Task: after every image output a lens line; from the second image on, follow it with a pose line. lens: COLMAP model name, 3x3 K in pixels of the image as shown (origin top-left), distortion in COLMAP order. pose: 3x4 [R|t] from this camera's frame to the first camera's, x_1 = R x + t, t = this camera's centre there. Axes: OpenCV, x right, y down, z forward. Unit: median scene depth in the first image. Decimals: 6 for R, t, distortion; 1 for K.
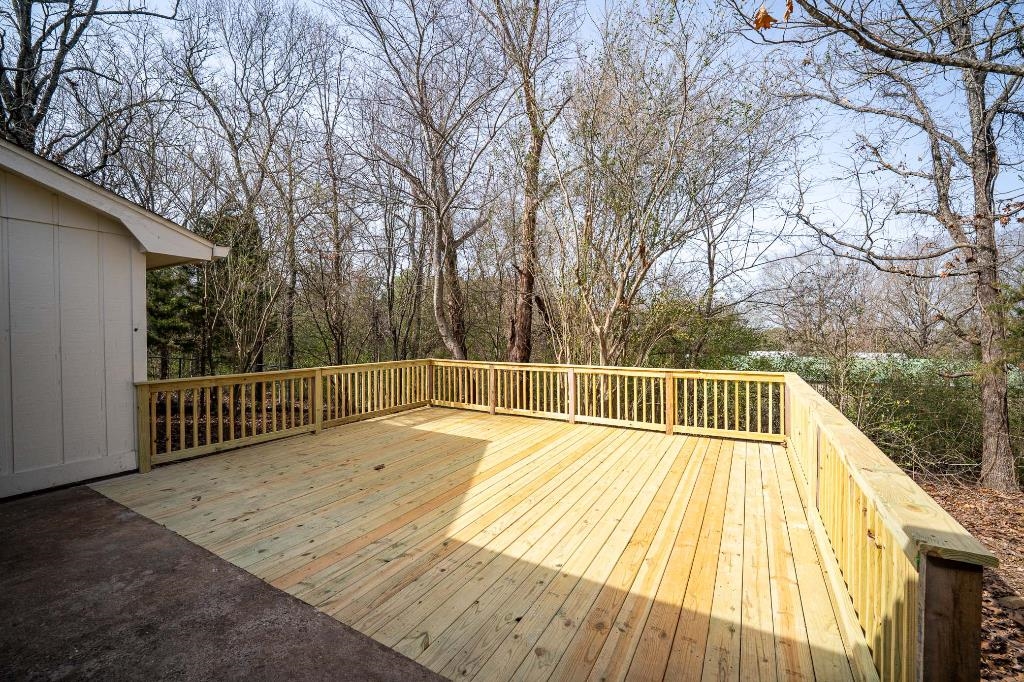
lens RADIAL K [[410.9, 0, 512.1], [0, 410.9, 339.7], [0, 0, 1]] dist [-0.010529, -0.000603]
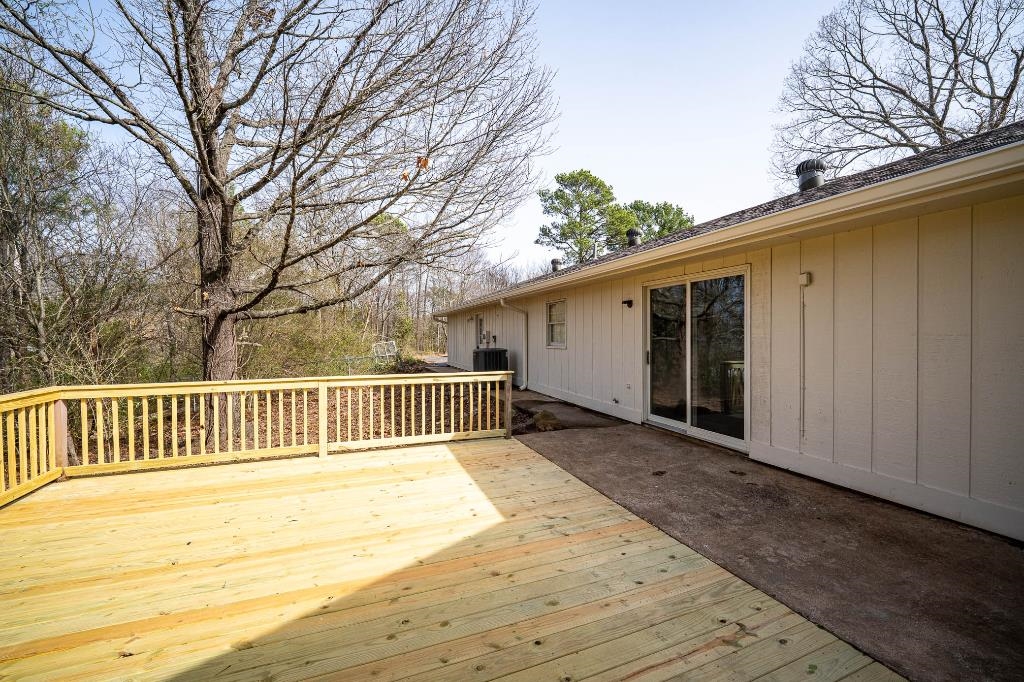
lens RADIAL K [[410.9, 0, 510.4], [0, 410.9, 338.4], [0, 0, 1]] dist [-0.010529, -0.000603]
pose [[-0.771058, 0.003090, 0.636757, -0.862105], [0.021125, 0.999562, 0.020730, -0.022521], [-0.636414, 0.029436, -0.770786, 1.817072]]
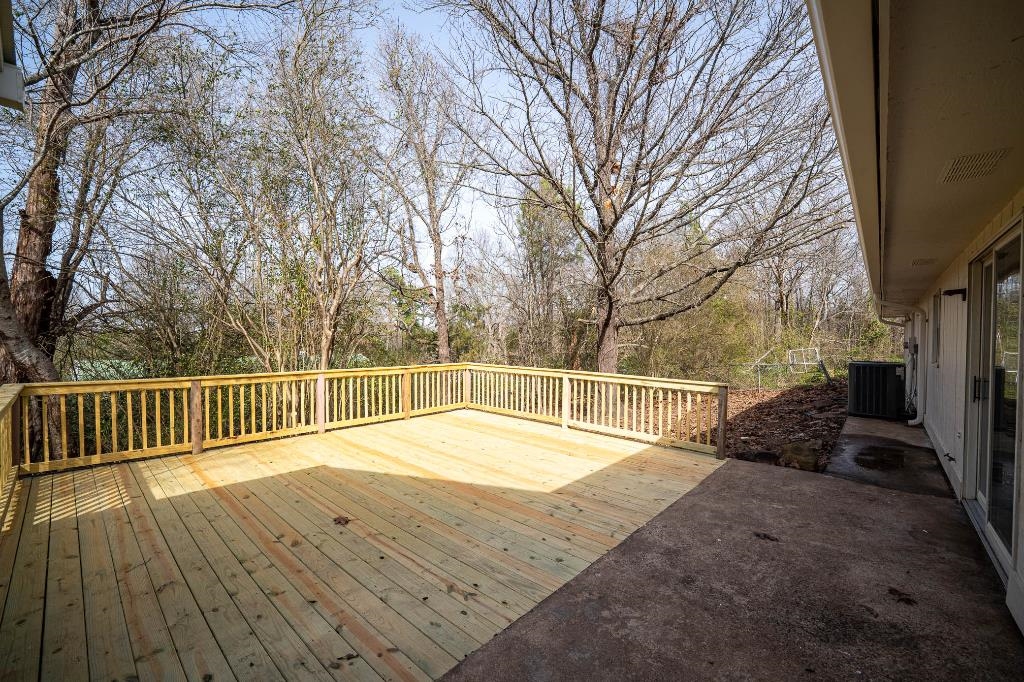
lens RADIAL K [[410.9, 0, 516.2], [0, 410.9, 344.0], [0, 0, 1]] dist [-0.010529, -0.000603]
pose [[0.212250, -0.009562, 0.977169, -1.472224], [0.003311, 0.999953, 0.009066, -0.011176], [-0.977210, 0.001311, 0.212272, 0.823801]]
